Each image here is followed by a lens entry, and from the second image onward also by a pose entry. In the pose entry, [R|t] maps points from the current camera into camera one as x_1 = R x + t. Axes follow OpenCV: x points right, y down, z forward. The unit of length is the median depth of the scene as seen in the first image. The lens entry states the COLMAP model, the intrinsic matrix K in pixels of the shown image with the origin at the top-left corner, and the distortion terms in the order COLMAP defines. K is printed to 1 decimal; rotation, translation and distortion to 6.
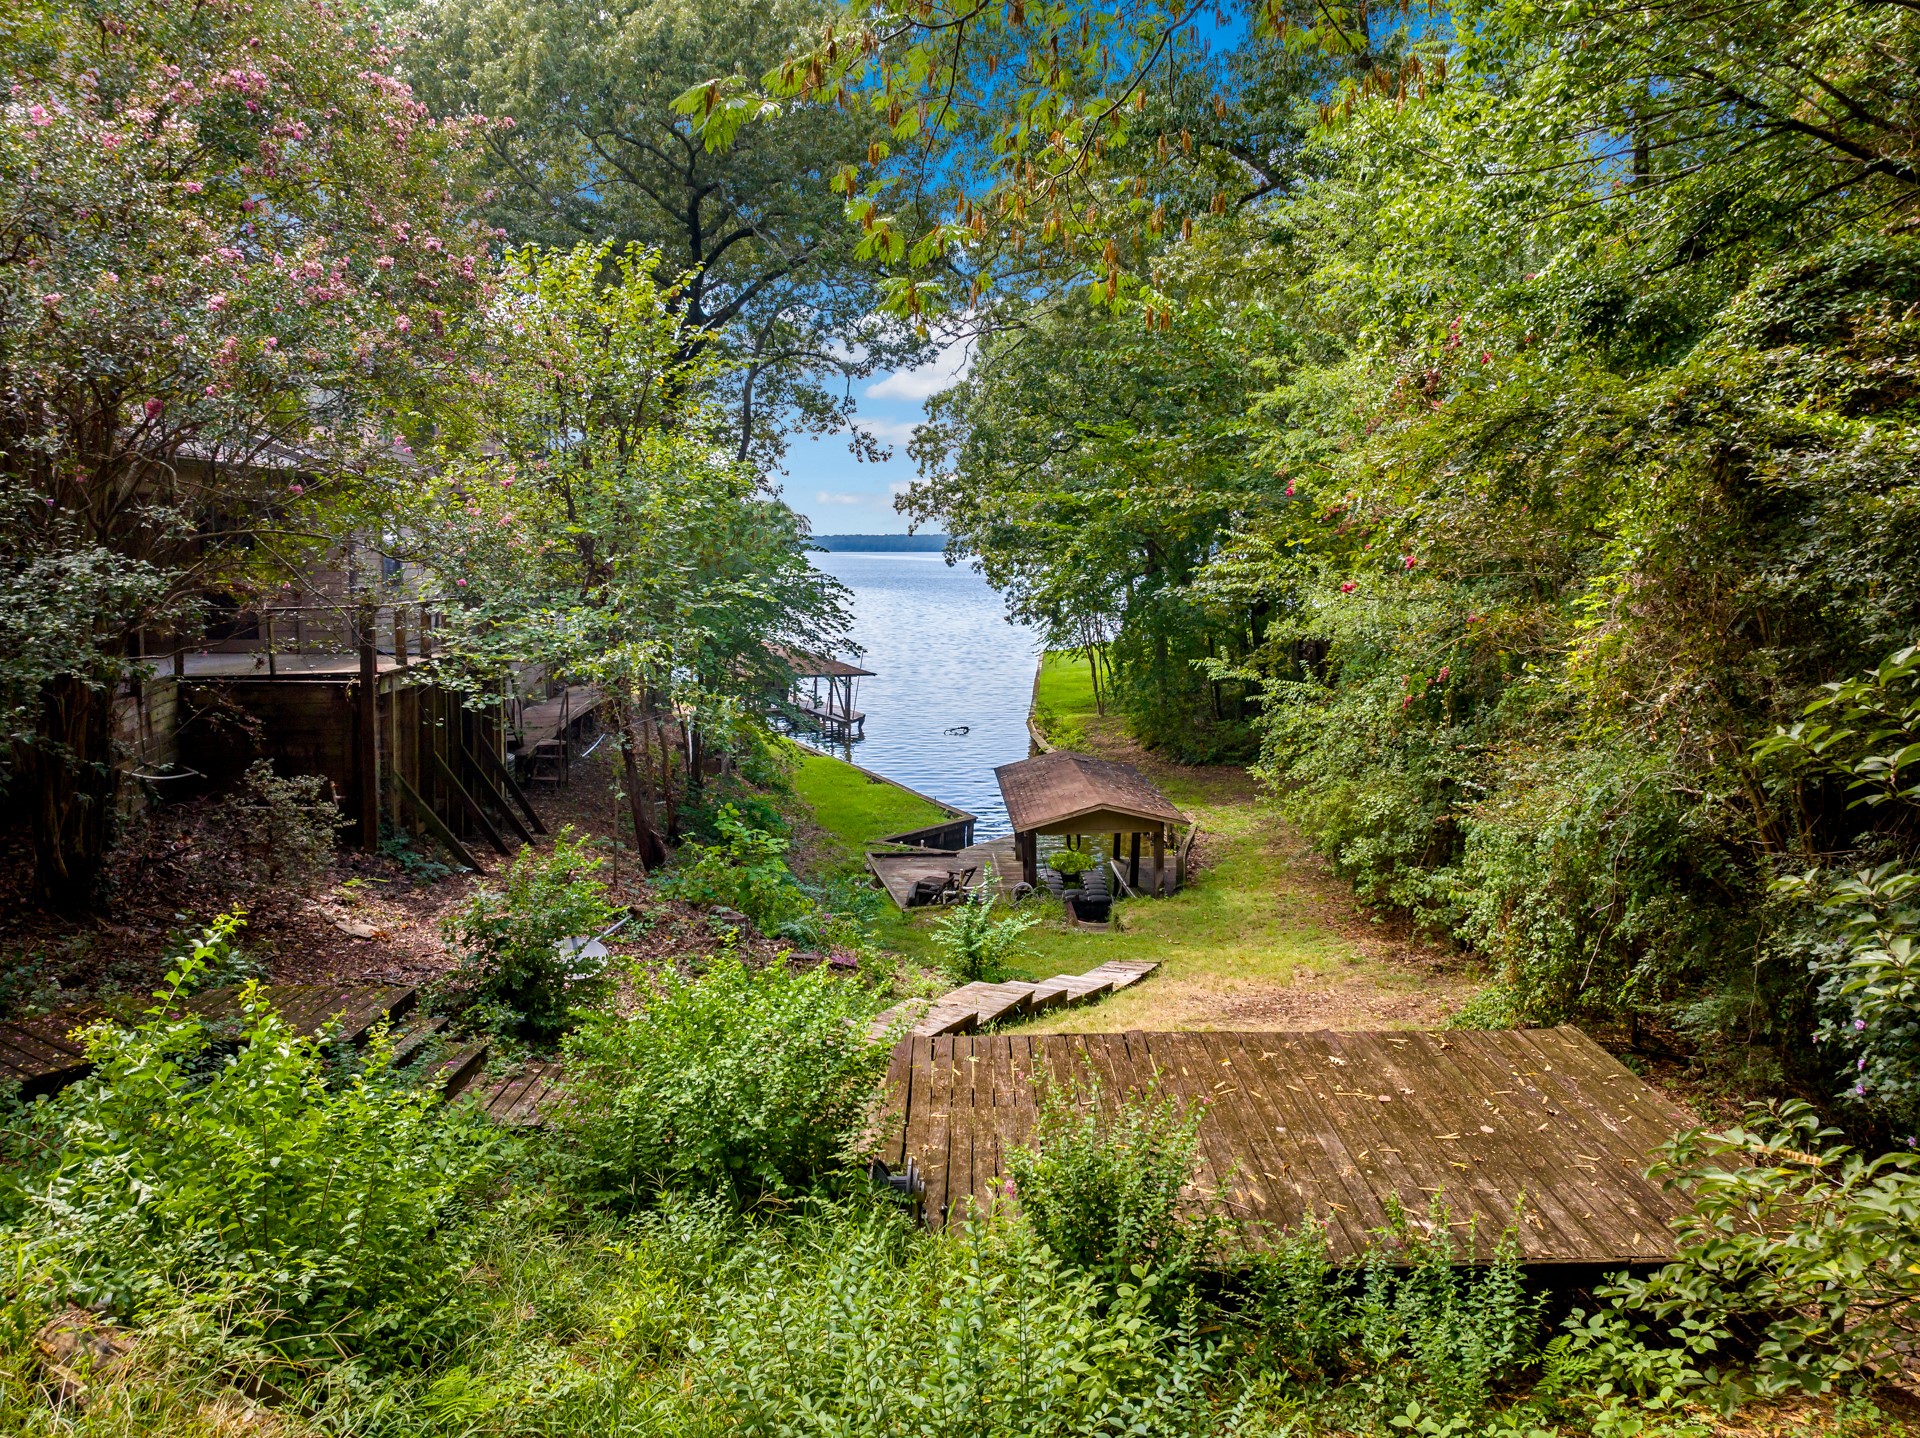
lens RADIAL K [[1373.5, 0, 960.0], [0, 1373.5, 719.0], [0, 0, 1]] dist [-0.040492, -0.006827]
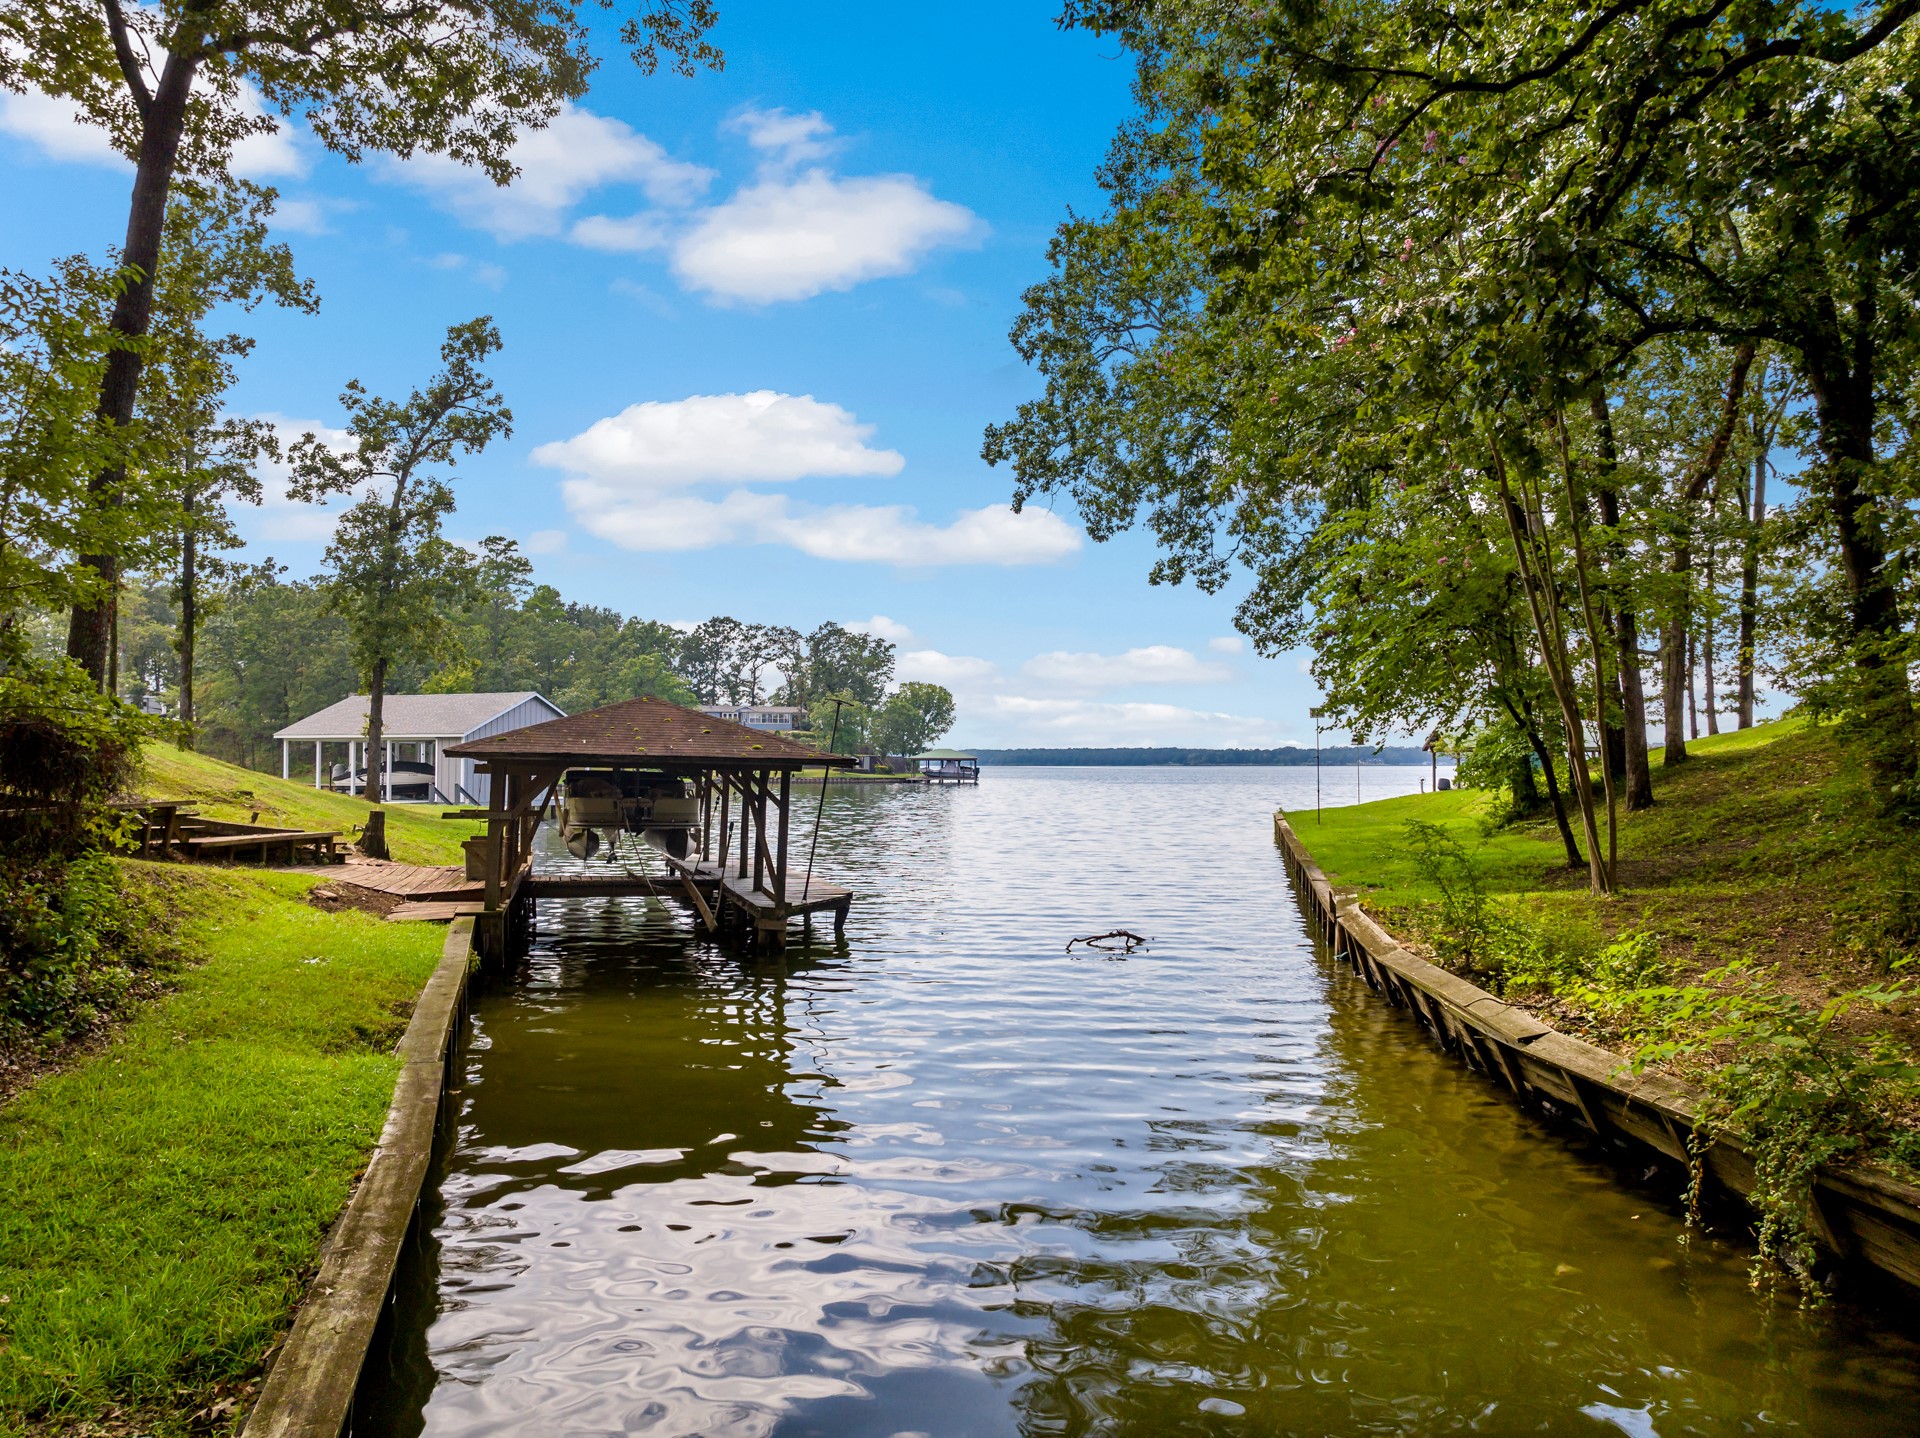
lens RADIAL K [[1373.5, 0, 960.0], [0, 1373.5, 719.0], [0, 0, 1]] dist [-0.040492, -0.006827]
pose [[0.991283, -0.000281, -0.131749, 0.008284], [-0.020289, 0.987744, -0.154761, 0.008779], [0.130178, 0.156085, 0.979128, 0.844823]]
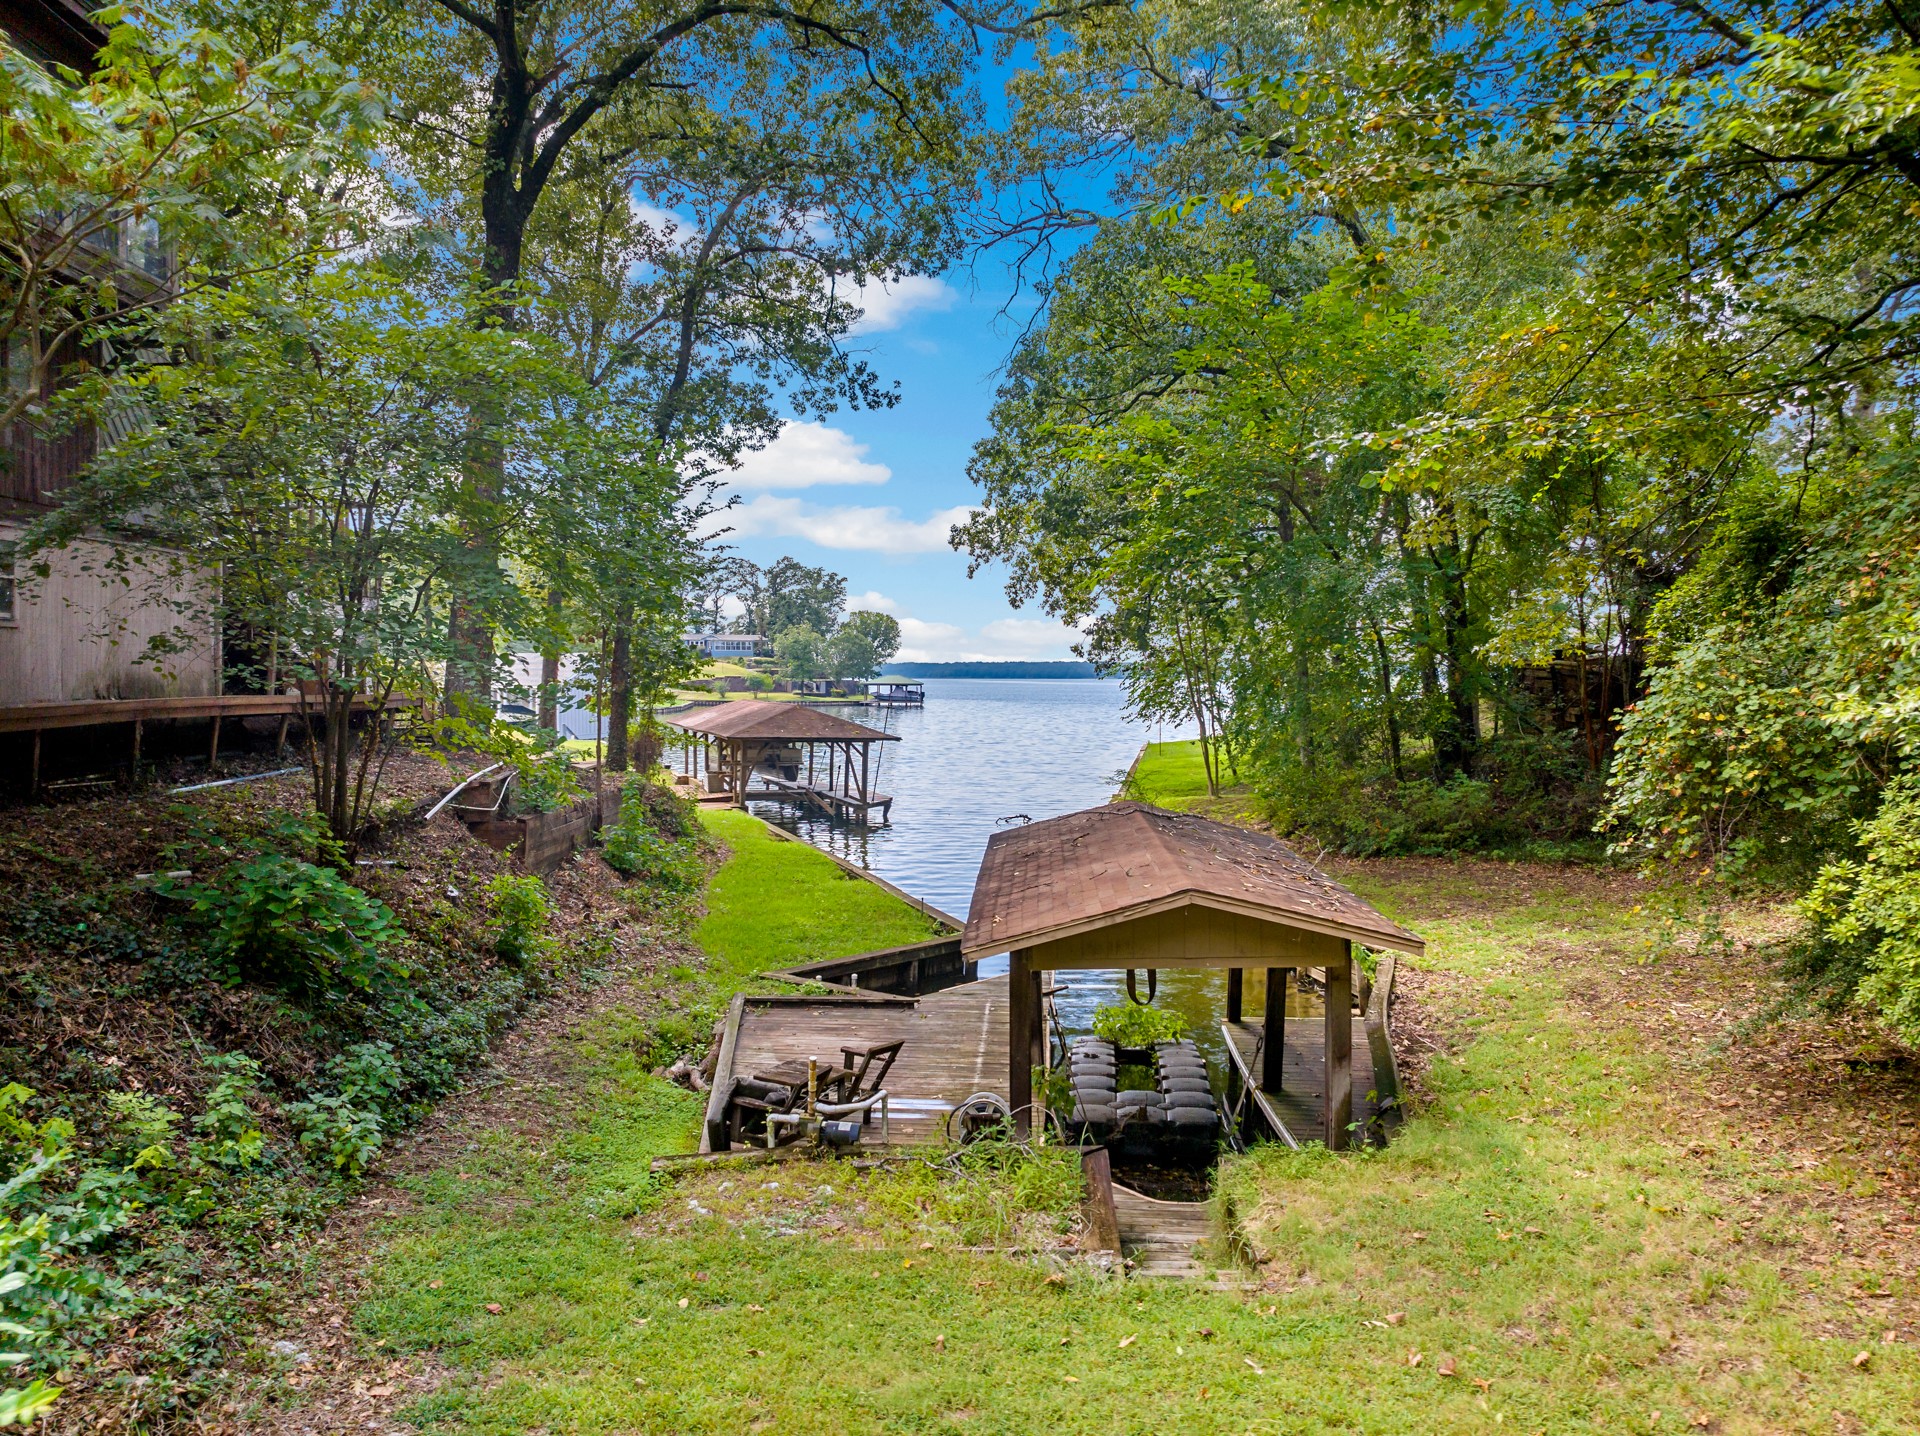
lens RADIAL K [[1373.5, 0, 960.0], [0, 1373.5, 718.0], [0, 0, 1]] dist [-0.040492, -0.006827]
pose [[0.996255, 0.007012, -0.086173, 0.040067], [-0.015040, 0.995565, -0.092866, 0.028698], [0.085140, 0.093814, 0.991943, 0.345032]]
